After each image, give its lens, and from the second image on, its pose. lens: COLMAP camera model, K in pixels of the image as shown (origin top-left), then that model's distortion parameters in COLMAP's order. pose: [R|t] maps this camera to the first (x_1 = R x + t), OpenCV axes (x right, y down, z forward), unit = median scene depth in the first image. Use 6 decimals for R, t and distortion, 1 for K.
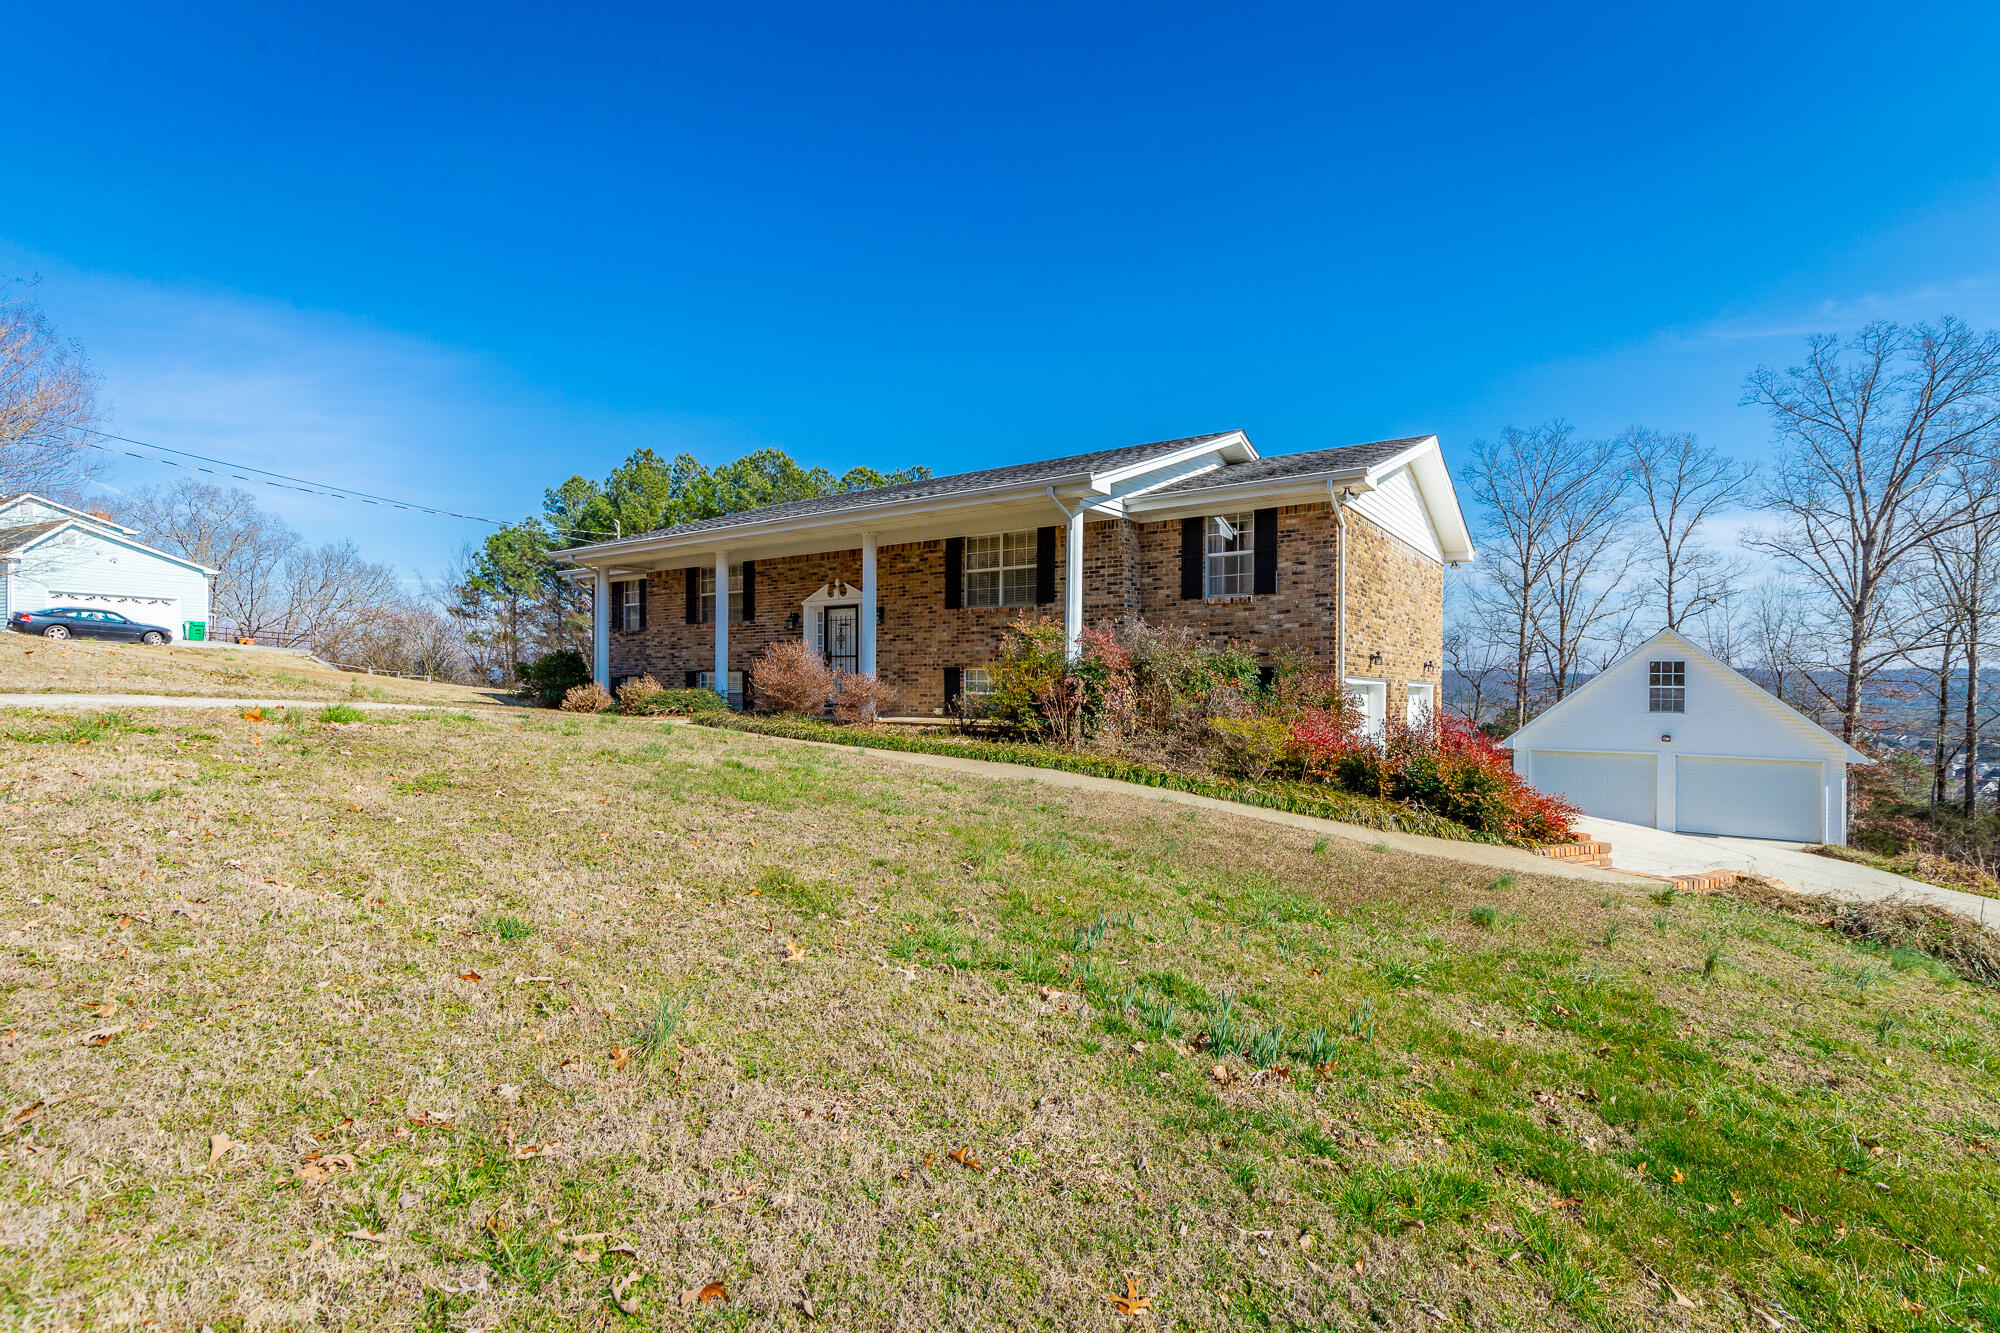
lens RADIAL K [[907.0, 0, 1012.4], [0, 907.0, 678.8], [0, 0, 1]] dist [0.003816, 0.000036]
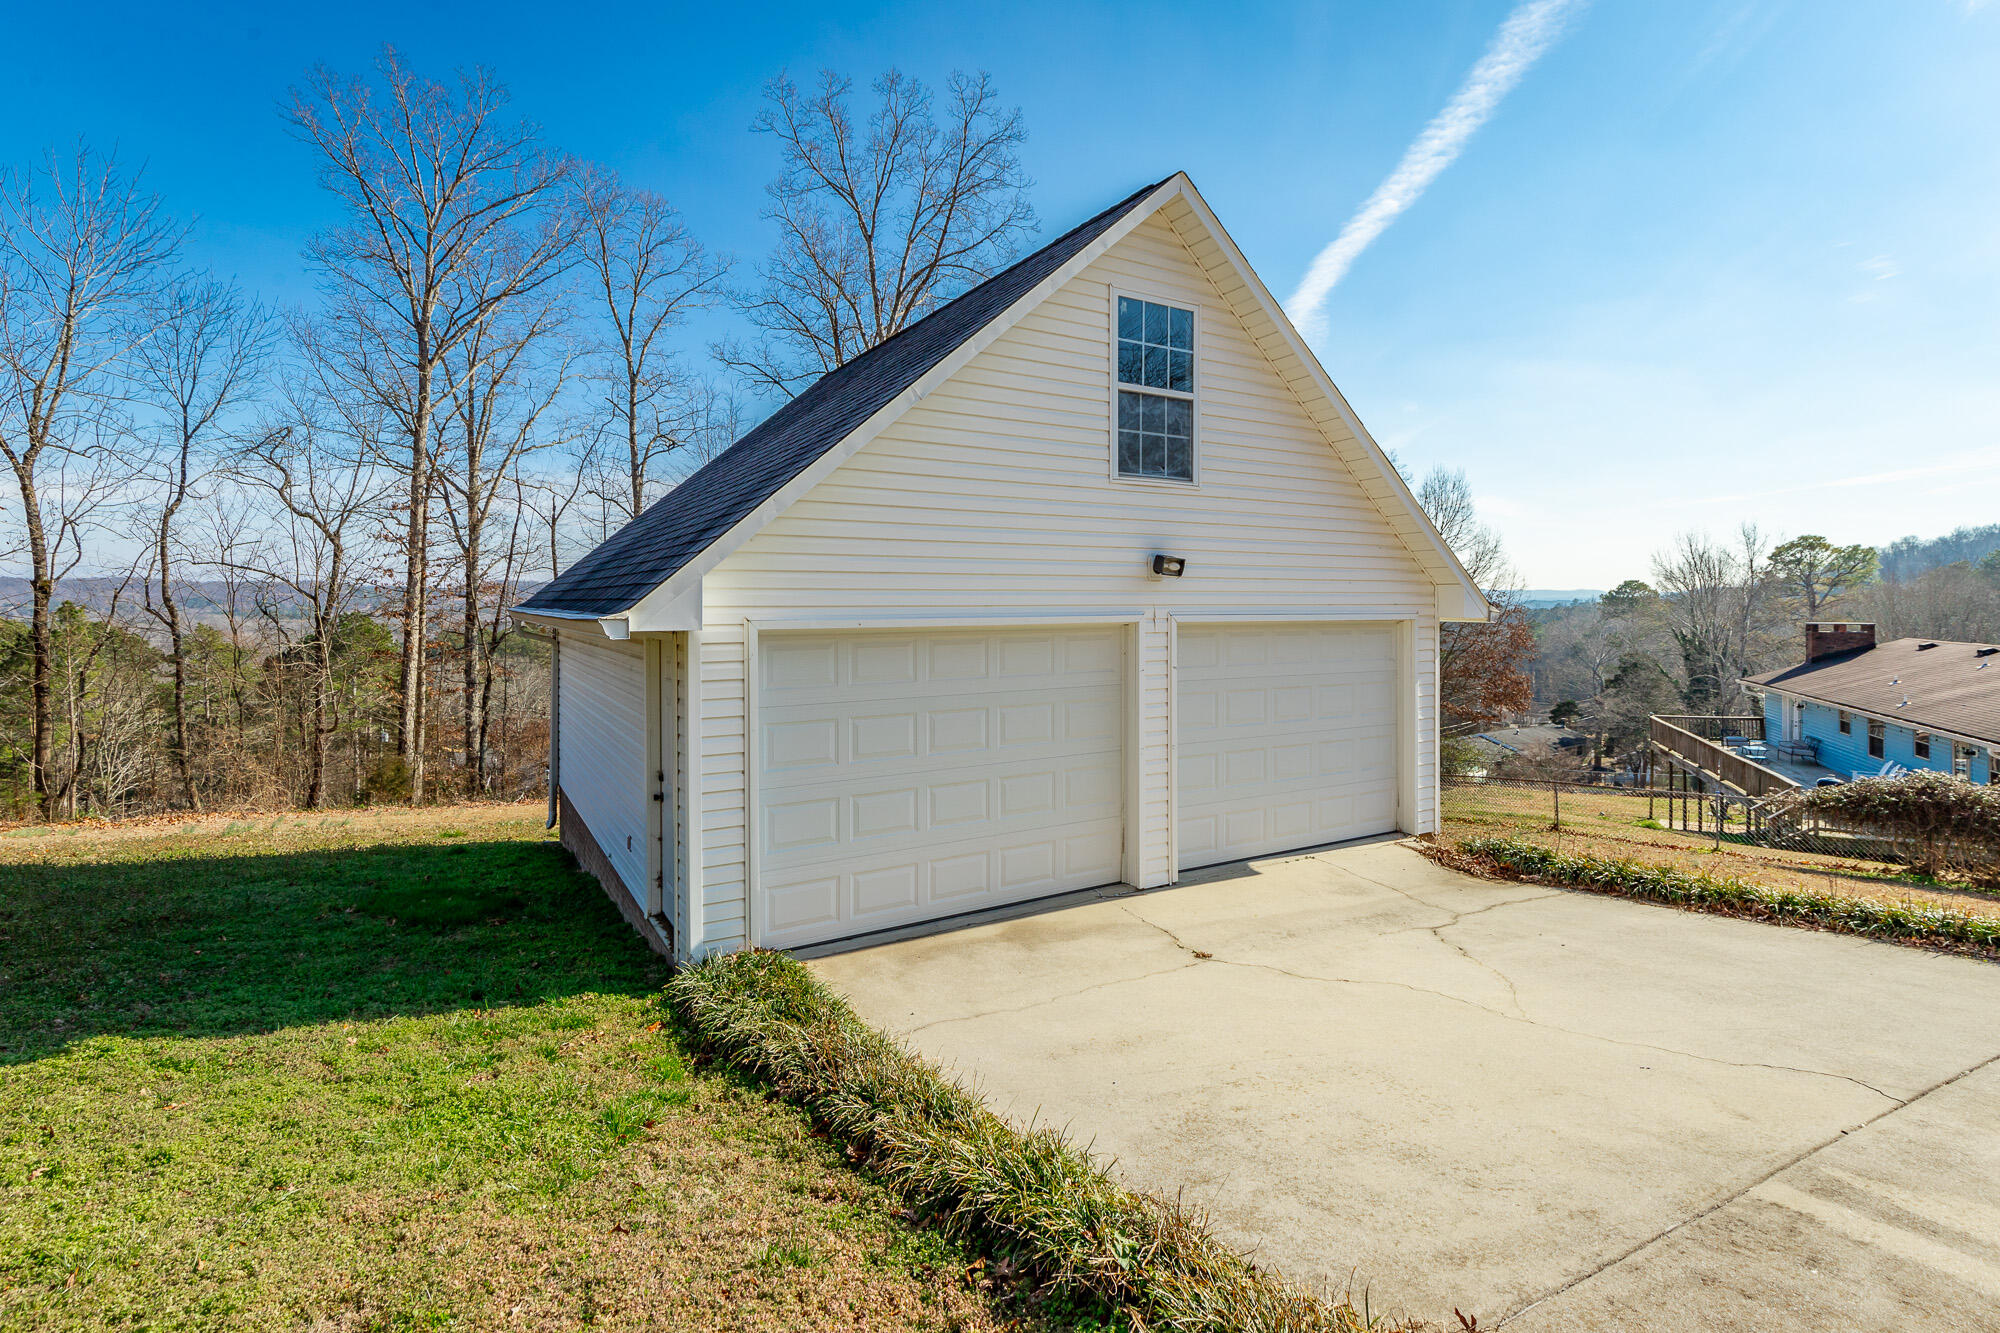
lens RADIAL K [[942.6, 0, 996.8], [0, 942.6, 608.0], [0, 0, 1]] dist [0.007772, 0.000477]
pose [[0.440608, -0.015346, 0.897569, 0.580647], [-0.000972, 0.999845, 0.017571, 0.098780], [-0.897699, -0.008615, 0.440525, 1.240562]]
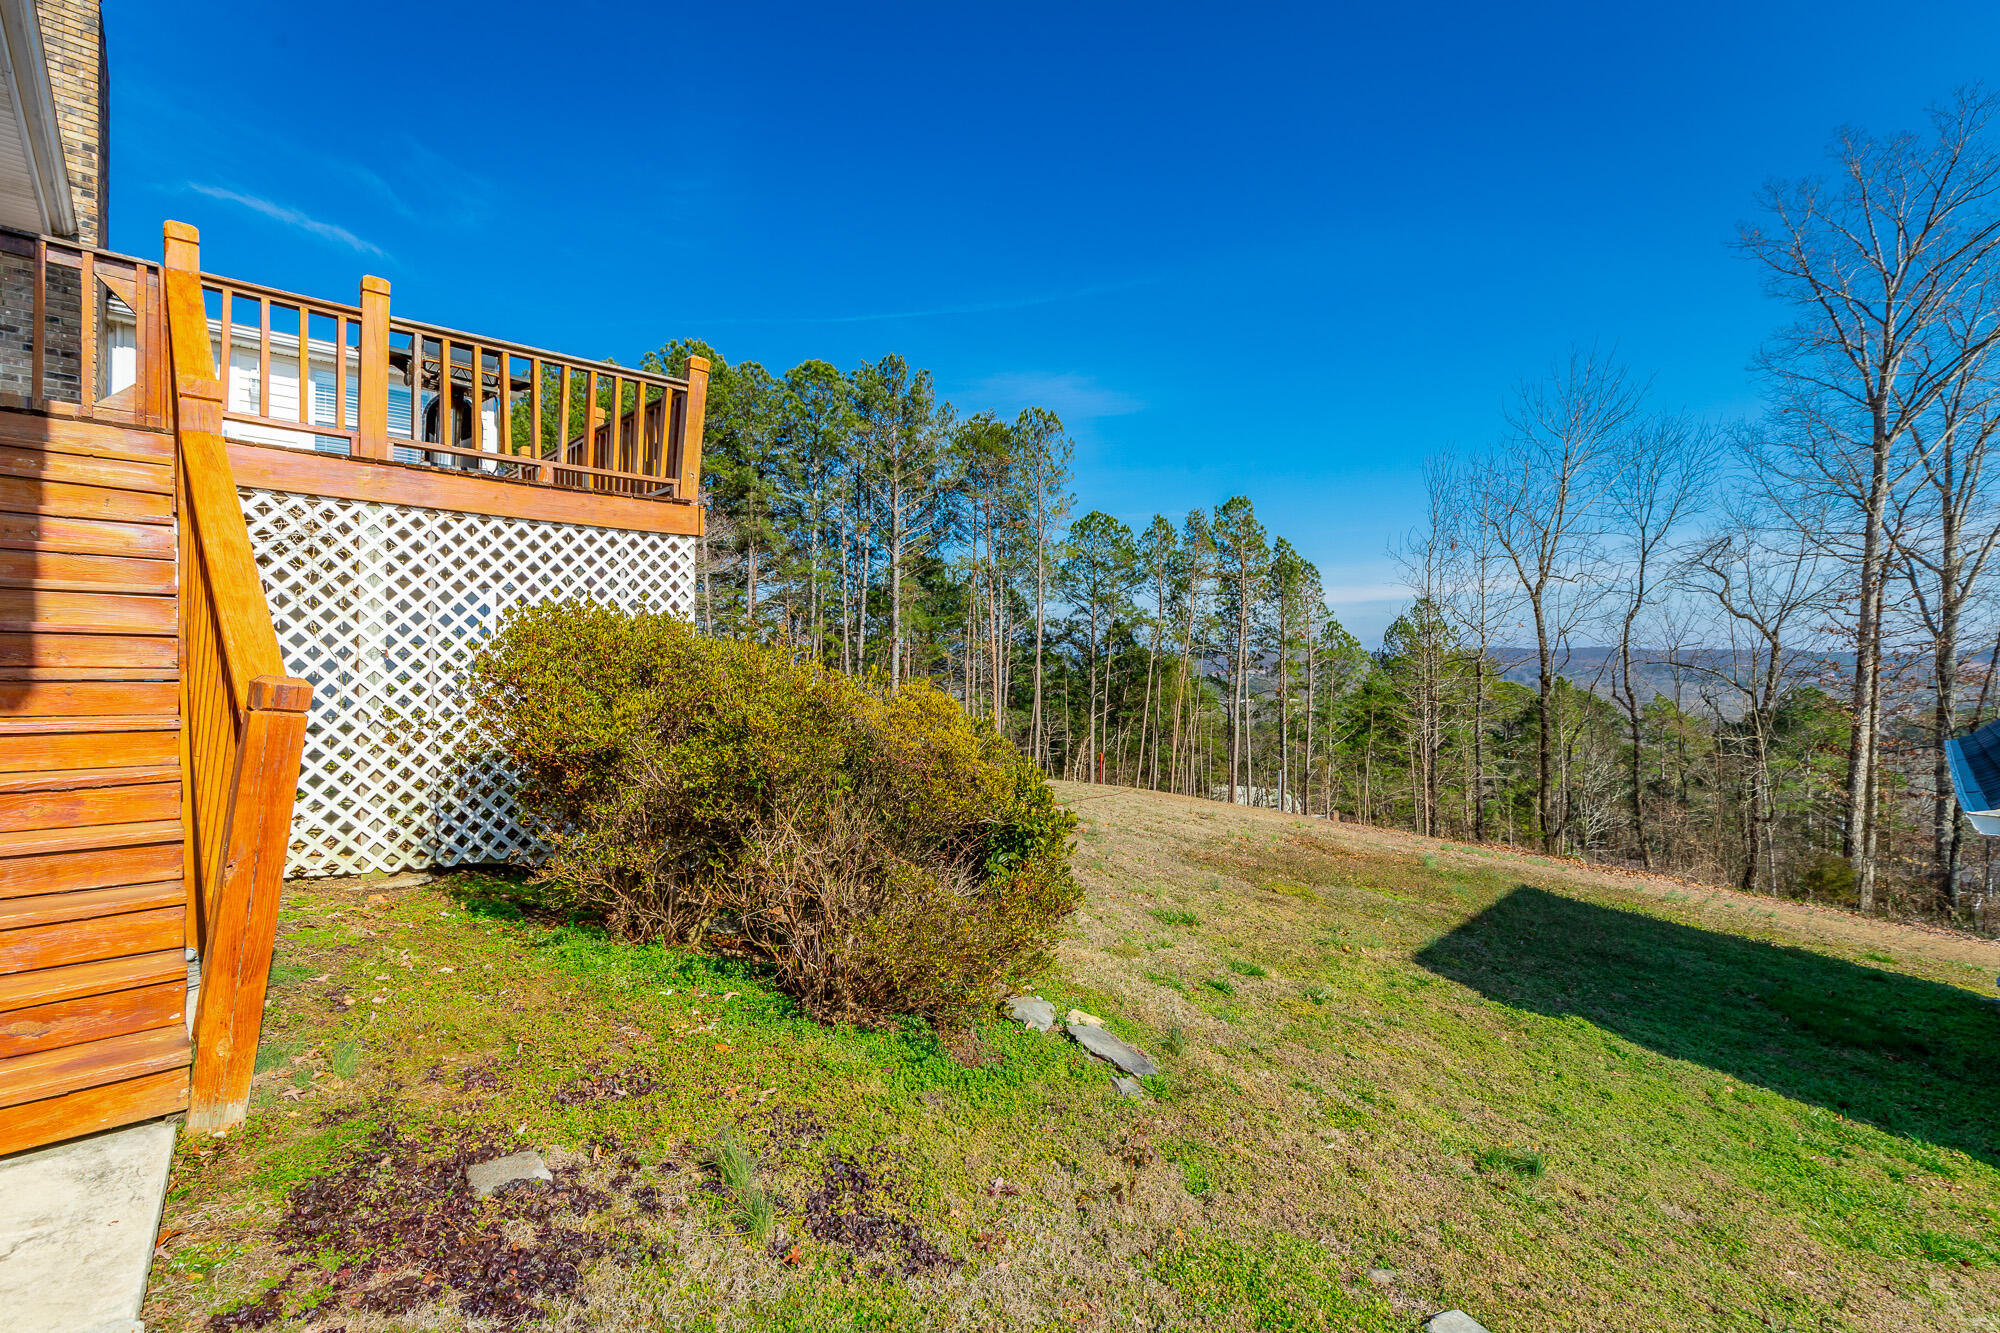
lens RADIAL K [[902.7, 0, 995.1], [0, 902.7, 652.6], [0, 0, 1]] dist [0.000823, 0.001490]
pose [[0.976238, -0.003191, -0.216678, 0.533326], [0.002035, 0.999982, -0.005560, 0.055171], [0.216692, 0.004987, 0.976227, 1.111284]]
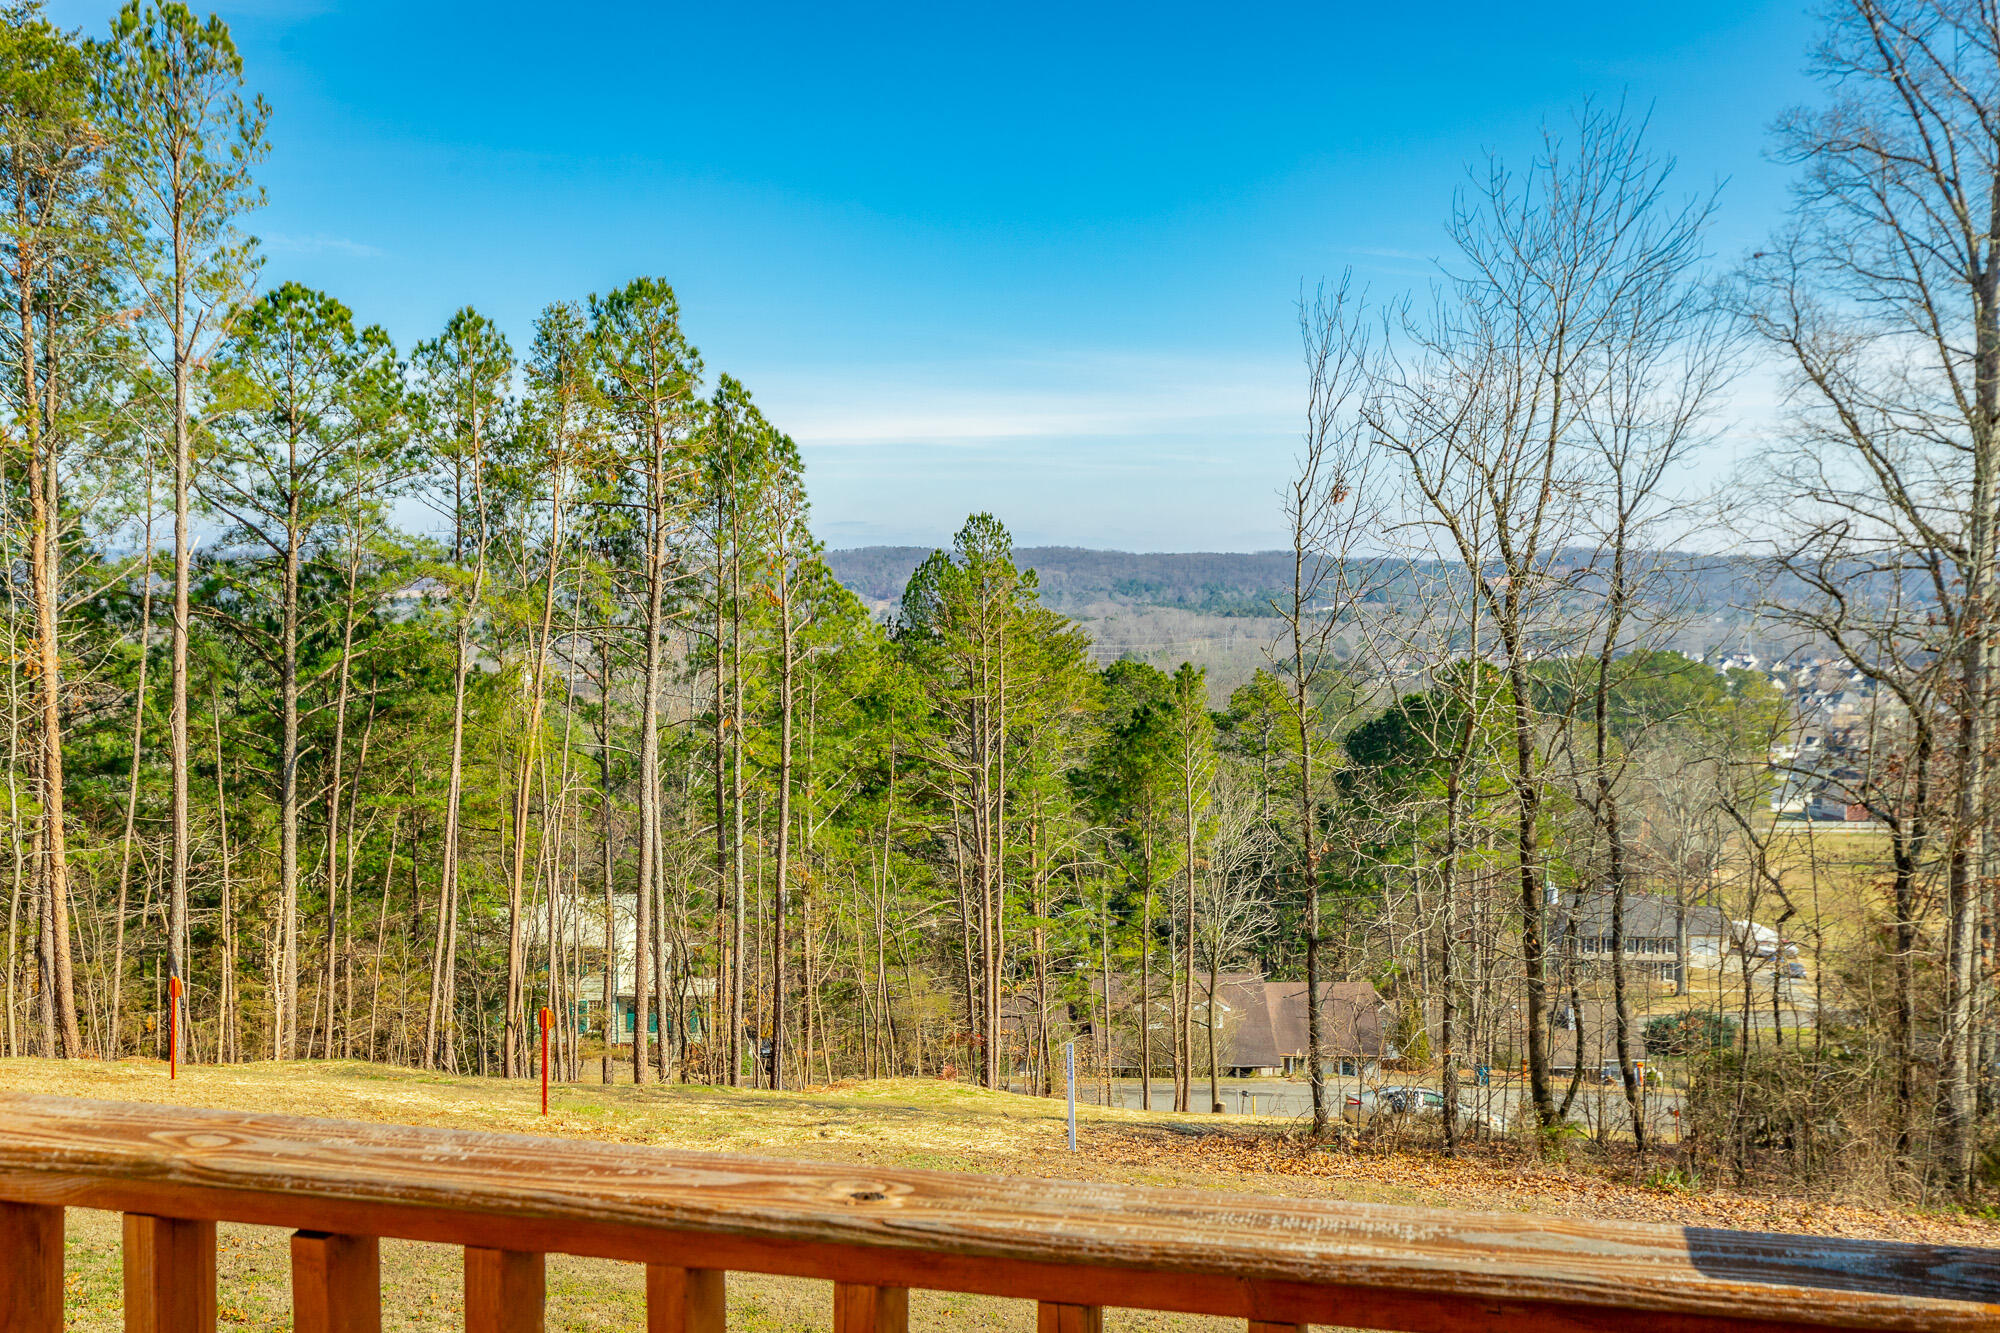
lens RADIAL K [[1948.7, 0, 1032.8], [0, 1948.7, 617.5], [0, 0, 1]] dist [-0.001795, 0.007388]
pose [[0.937162, -0.006090, 0.348840, 0.174037], [-0.002938, 0.999674, 0.025344, -0.085005], [-0.348881, -0.024776, 0.936839, 1.455905]]
